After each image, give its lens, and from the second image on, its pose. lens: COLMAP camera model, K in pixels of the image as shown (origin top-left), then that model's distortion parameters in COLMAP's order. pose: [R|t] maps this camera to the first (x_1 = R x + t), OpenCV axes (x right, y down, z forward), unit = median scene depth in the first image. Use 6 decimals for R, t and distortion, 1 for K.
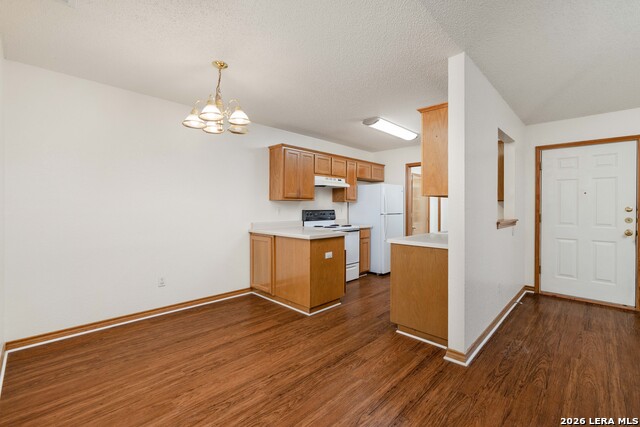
lens RADIAL K [[281.0, 0, 319.2], [0, 281.0, 207.2], [0, 0, 1]] dist [-0.001894, 0.000261]
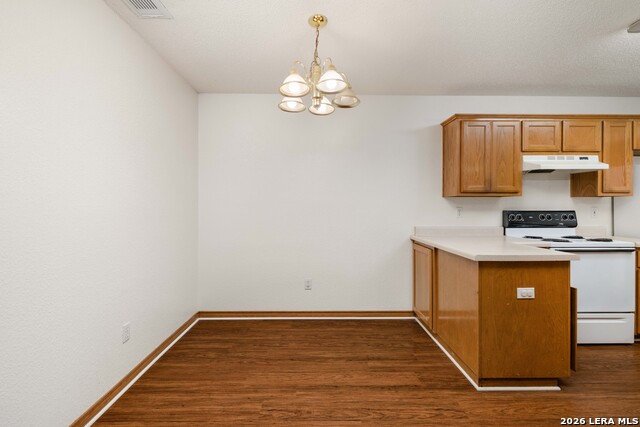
lens RADIAL K [[281.0, 0, 319.2], [0, 281.0, 207.2], [0, 0, 1]] dist [-0.001894, 0.000261]
pose [[0.709701, -0.001045, -0.704502, 0.133961], [0.002724, 0.999995, 0.001260, 0.000233], [0.704498, -0.002813, 0.709701, 0.323221]]
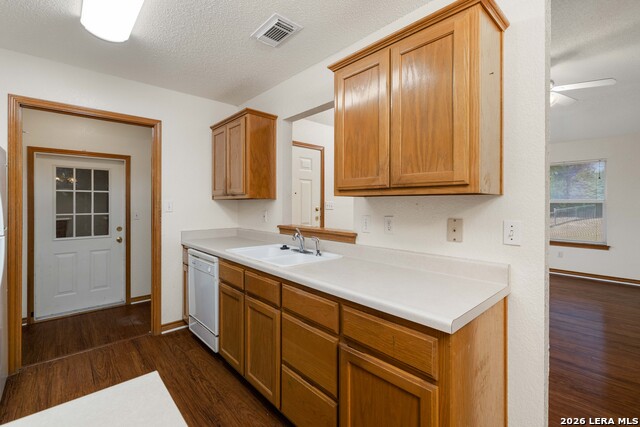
lens RADIAL K [[286.5, 0, 318.5], [0, 286.5, 203.2], [0, 0, 1]] dist [-0.000151, 0.000043]
pose [[0.061148, -0.003397, 0.998123, -0.071434], [-0.003248, 0.999988, 0.003603, -0.018044], [-0.998123, -0.003462, 0.061137, 0.933741]]
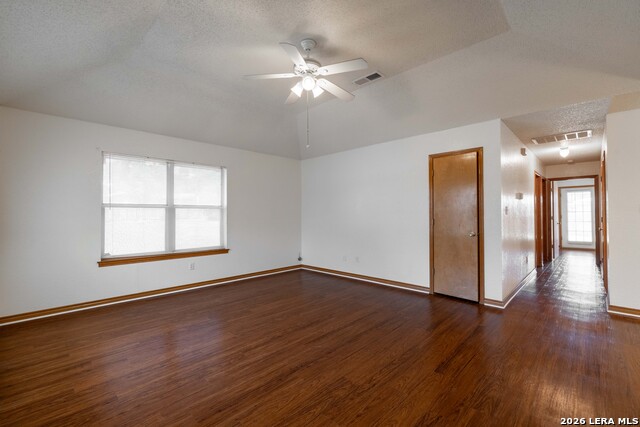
lens RADIAL K [[275.9, 0, 320.4], [0, 275.9, 209.9], [0, 0, 1]] dist [0.001123, 0.000162]
pose [[-0.999989, -0.000230, 0.004687, 0.934891], [-0.000292, 0.999913, -0.013222, 0.004862], [-0.004683, -0.013223, -0.999902, 1.040775]]
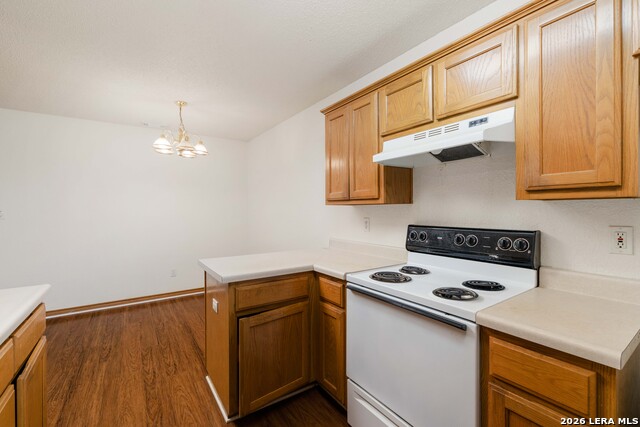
lens RADIAL K [[280.3, 0, 321.0], [0, 280.3, 214.8], [0, 0, 1]] dist [0.000704, 0.000430]
pose [[-0.191888, 0.012692, -0.981335, 0.532126], [0.001790, 0.999919, 0.012583, -0.015106], [0.981415, 0.000658, -0.191896, 1.302948]]
